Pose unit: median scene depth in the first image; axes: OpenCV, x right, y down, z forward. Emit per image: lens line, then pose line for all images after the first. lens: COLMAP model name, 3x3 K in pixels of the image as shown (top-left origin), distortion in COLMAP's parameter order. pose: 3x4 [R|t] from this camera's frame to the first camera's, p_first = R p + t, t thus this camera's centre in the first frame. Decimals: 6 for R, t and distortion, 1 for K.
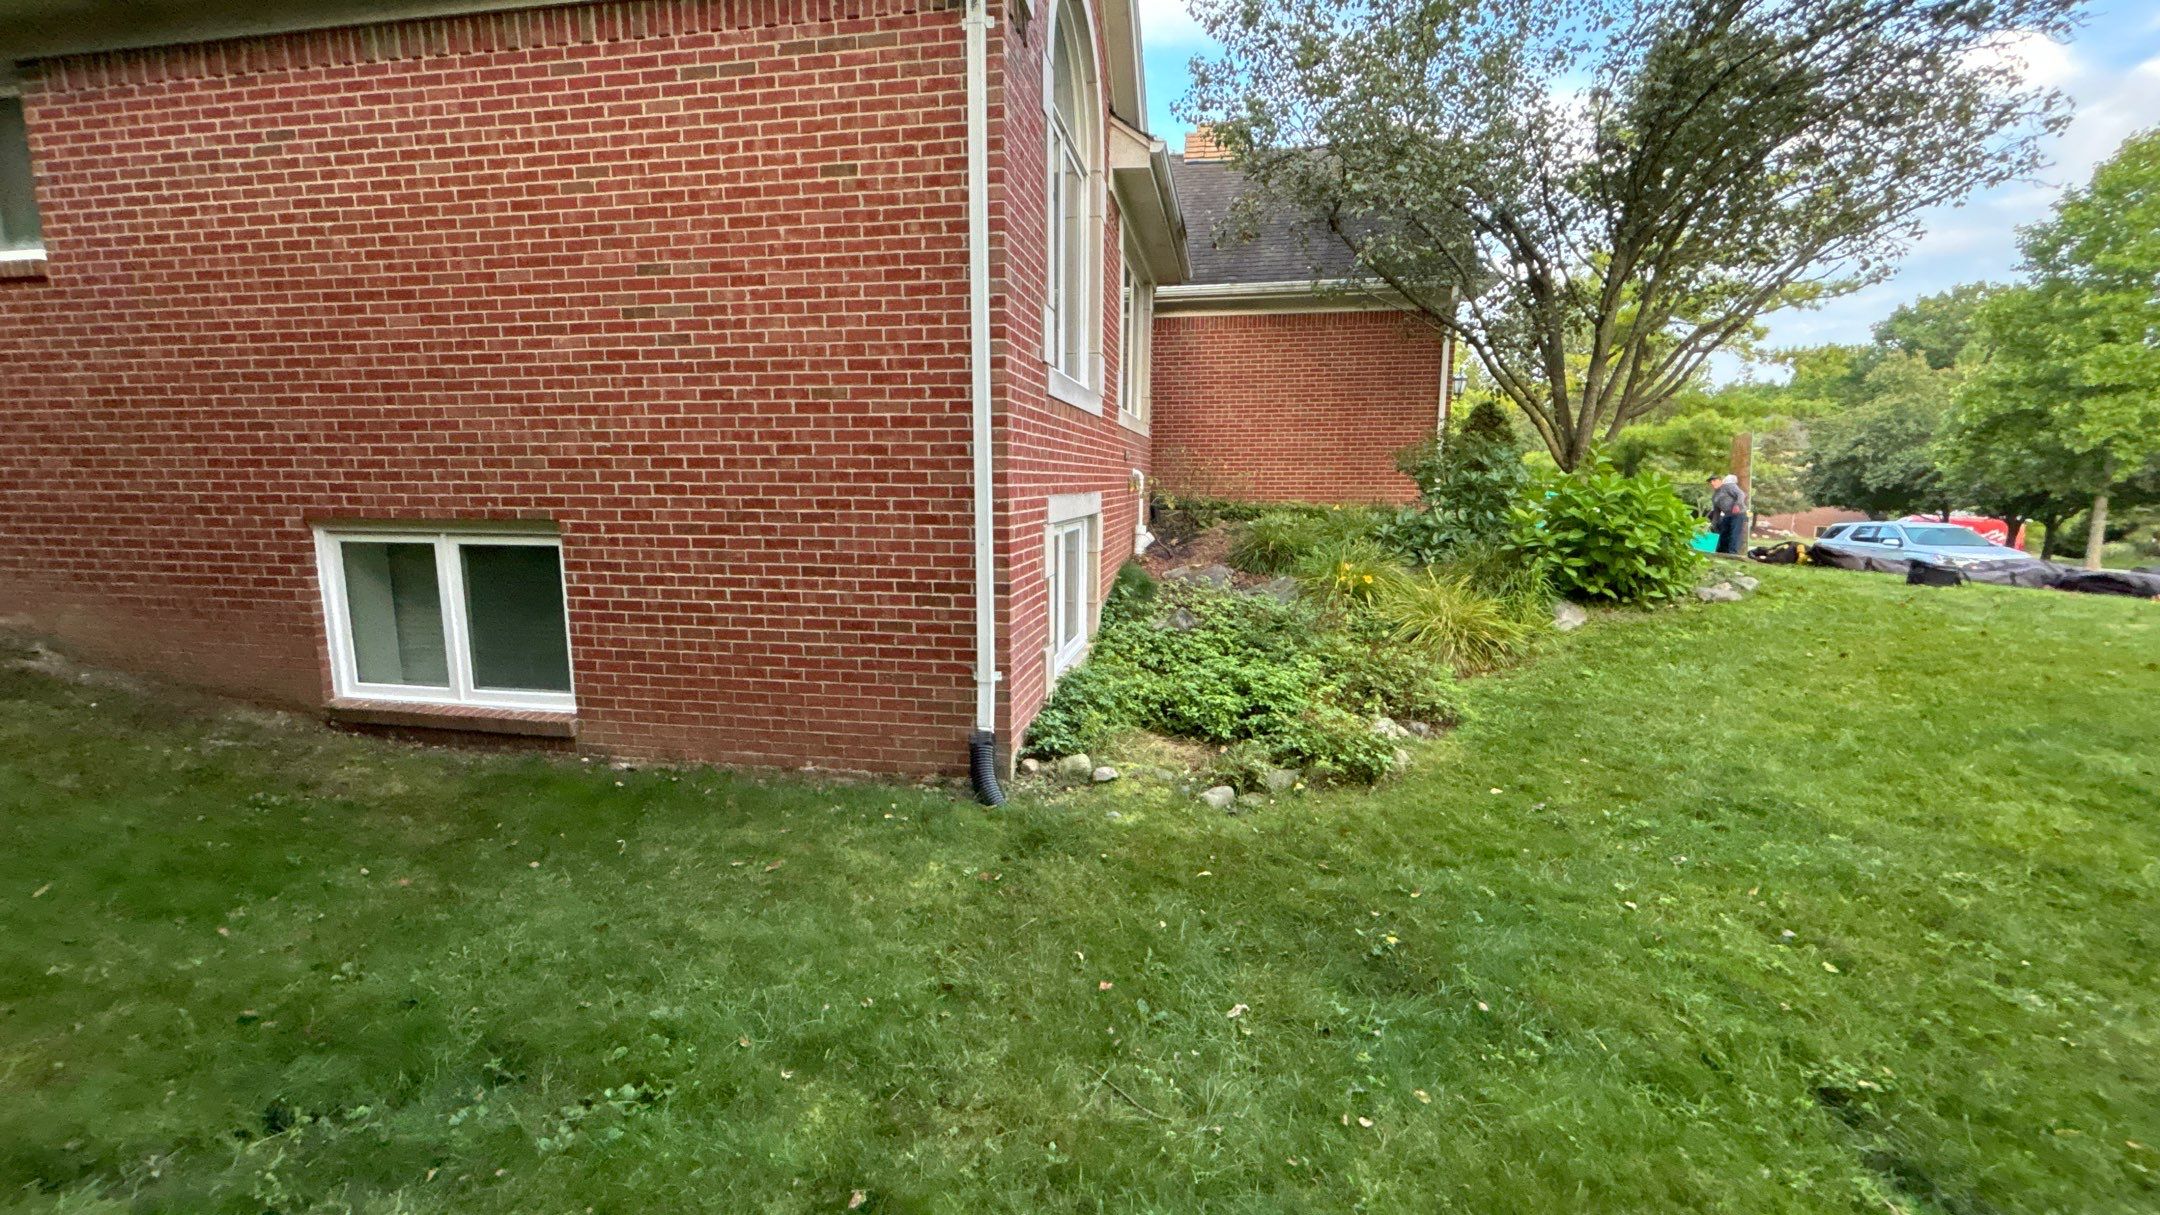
lens RADIAL K [[860.1, 0, 1082.0], [0, 860.1, 605.2], [0, 0, 1]] dist [-0.000495, 0.000701]
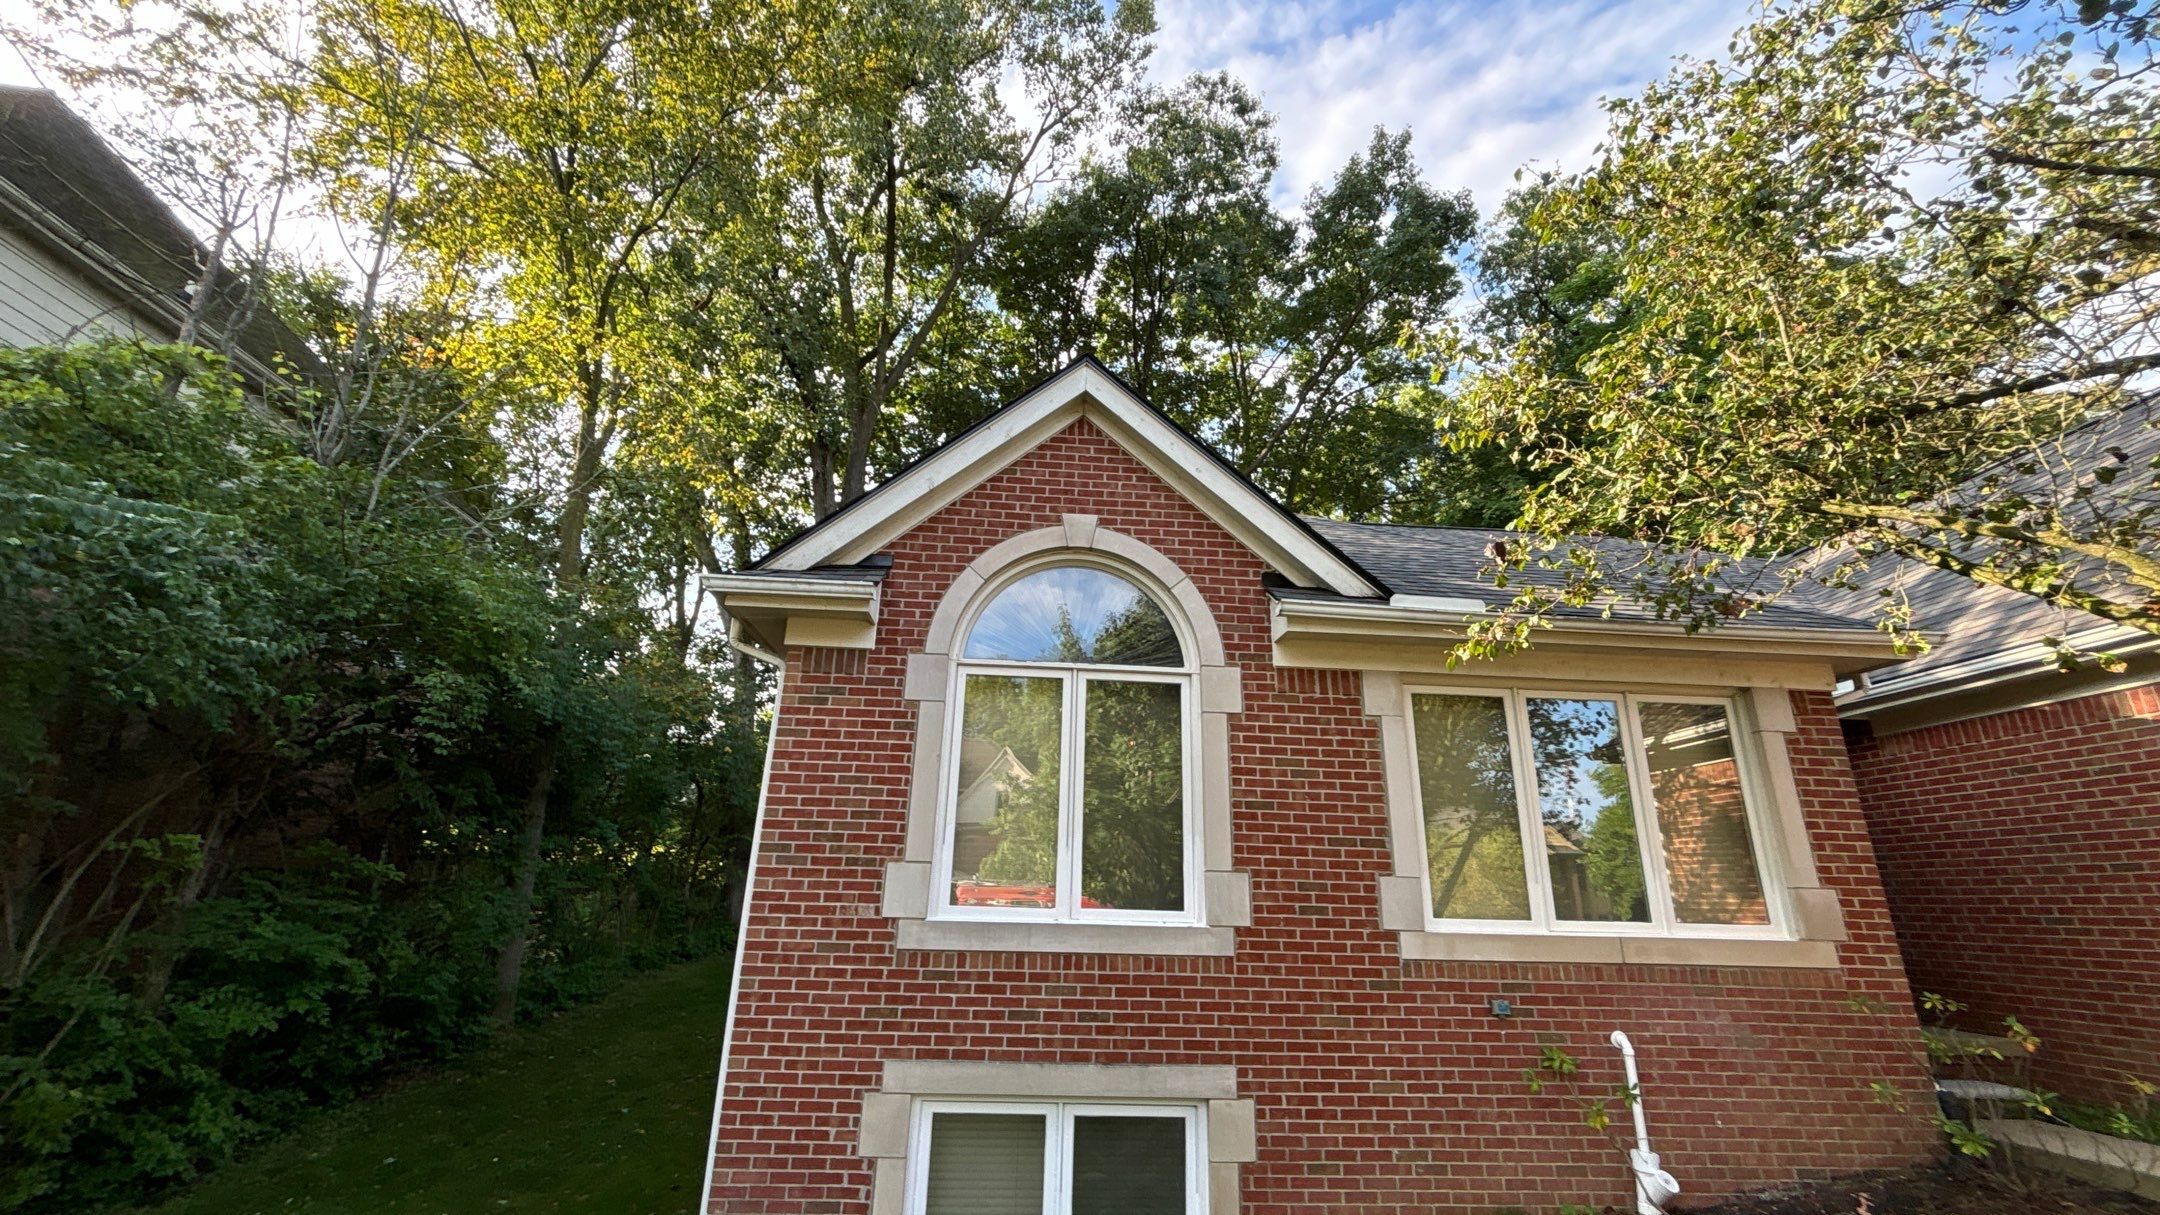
lens RADIAL K [[858.7, 0, 1078.9], [0, 858.7, 600.4], [0, 0, 1]] dist [-0.002870, -0.001018]
pose [[0.231967, -0.314690, -0.920414, 1.223493], [-0.163659, 0.920108, -0.355832, -0.340130], [0.958857, 0.233175, 0.161933, 1.076580]]
